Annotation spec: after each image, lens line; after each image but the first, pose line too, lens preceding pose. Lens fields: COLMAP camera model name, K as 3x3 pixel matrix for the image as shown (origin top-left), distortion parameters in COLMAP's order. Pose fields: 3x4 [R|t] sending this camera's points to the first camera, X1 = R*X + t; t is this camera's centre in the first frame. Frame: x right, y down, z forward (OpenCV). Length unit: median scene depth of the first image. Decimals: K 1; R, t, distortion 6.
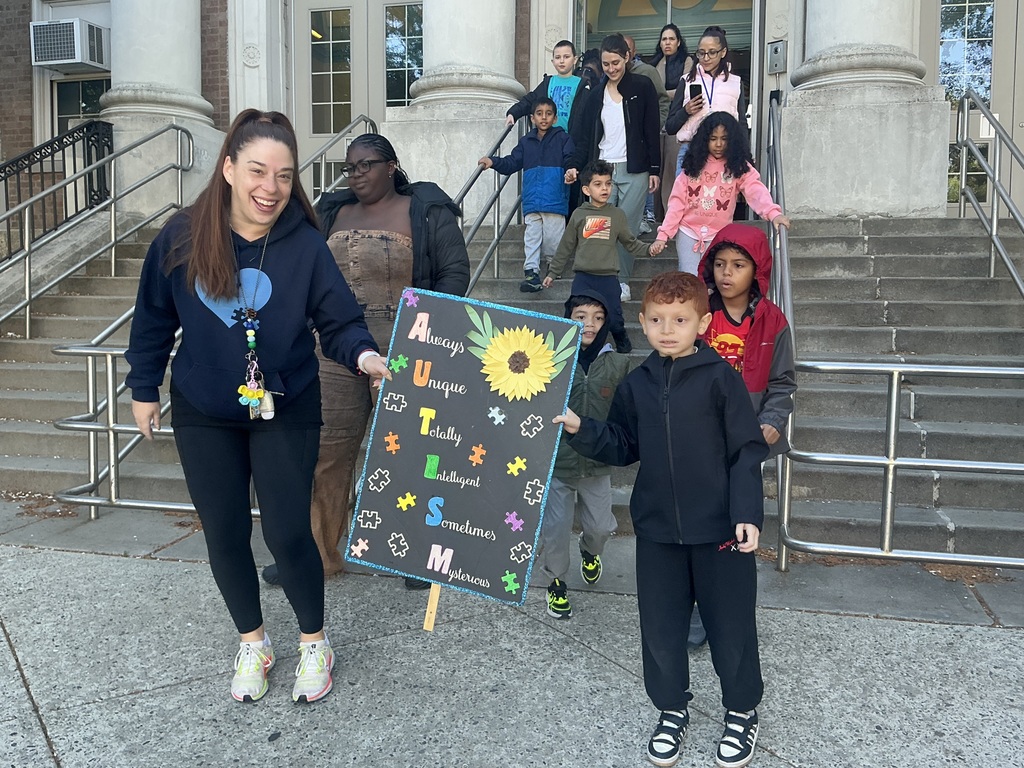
lens RADIAL K [[917.2, 0, 512.0], [0, 917.2, 384.0], [0, 0, 1]] dist [0.128738, -0.266757]
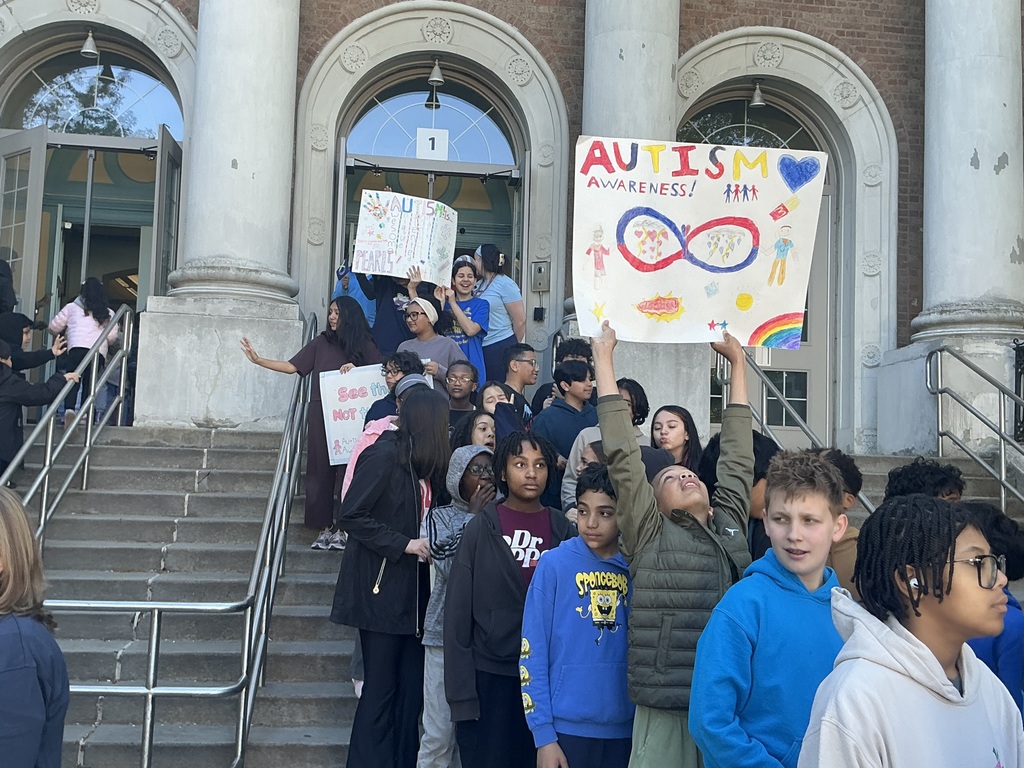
lens RADIAL K [[1122.7, 0, 510.6], [0, 1122.7, 386.9], [0, 0, 1]] dist [0.177605, -0.417649]
pose [[0.937209, 0.052403, 0.344810, -0.211190], [0.005291, 0.986398, -0.164291, -0.033636], [-0.348729, 0.155799, 0.924183, -0.146692]]
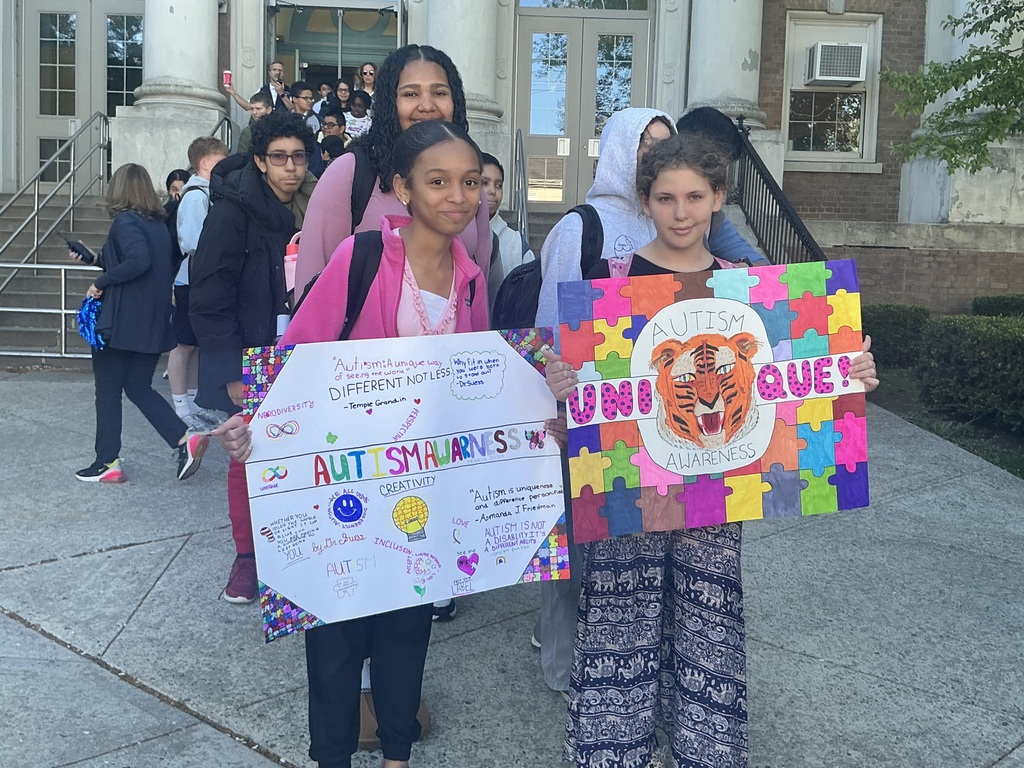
lens RADIAL K [[1064.9, 0, 510.7], [0, 1064.9, 388.2], [0, 0, 1]] dist [0.173235, -0.403573]
pose [[0.964761, -0.001986, 0.263120, -0.001562], [0.002182, 0.999998, -0.000451, 0.120531], [-0.263119, 0.001010, 0.964763, -0.733096]]
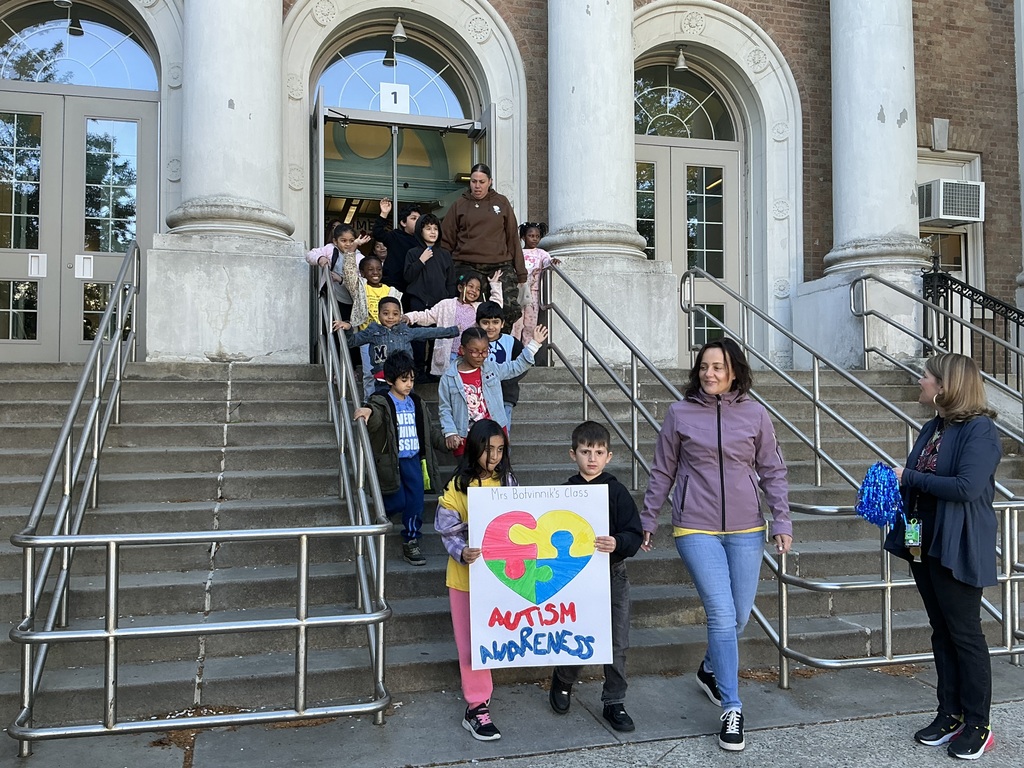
lens RADIAL K [[917.9, 0, 511.8], [0, 917.9, 388.2], [0, 0, 1]] dist [0.139092, -0.295130]
pose [[0.871554, 0.004297, 0.490281, -0.320728], [0.055626, 0.992638, -0.107585, -0.035182], [-0.487134, 0.121039, 0.864899, 0.066952]]
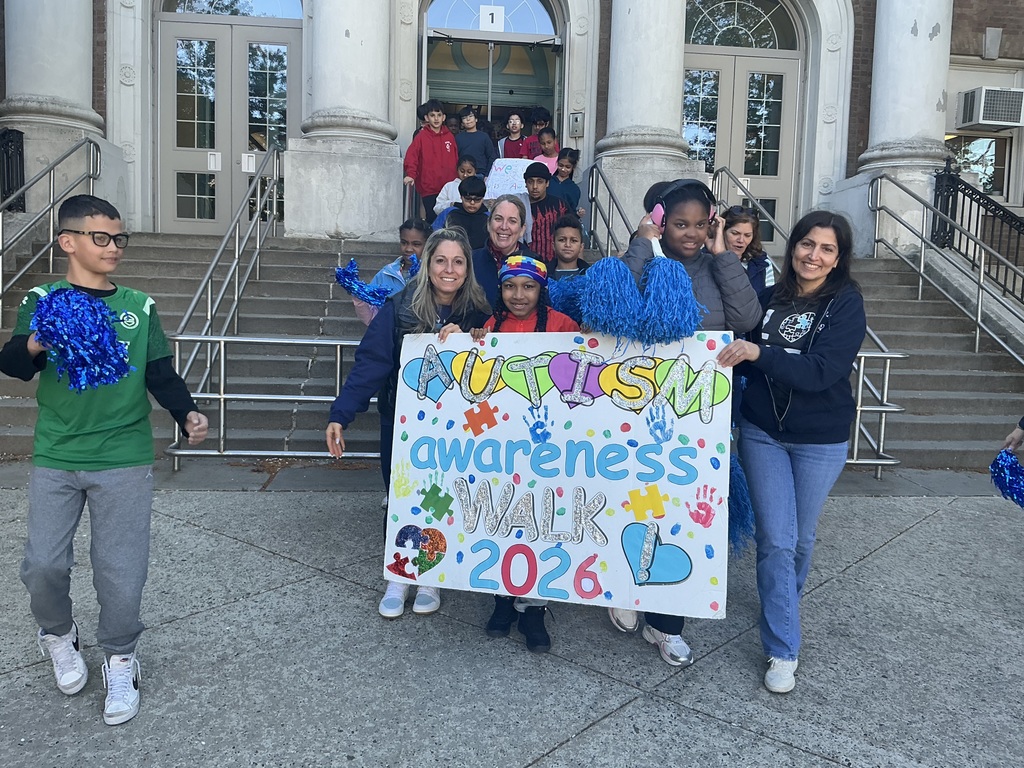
lens RADIAL K [[849.1, 0, 511.9], [0, 849.1, 387.4], [0, 0, 1]] dist [0.124506, -0.256402]
pose [[0.943804, -0.011296, 0.330313, -0.272048], [0.006808, 0.999868, 0.014738, 0.011346], [-0.330436, -0.011661, 0.943756, -0.176390]]
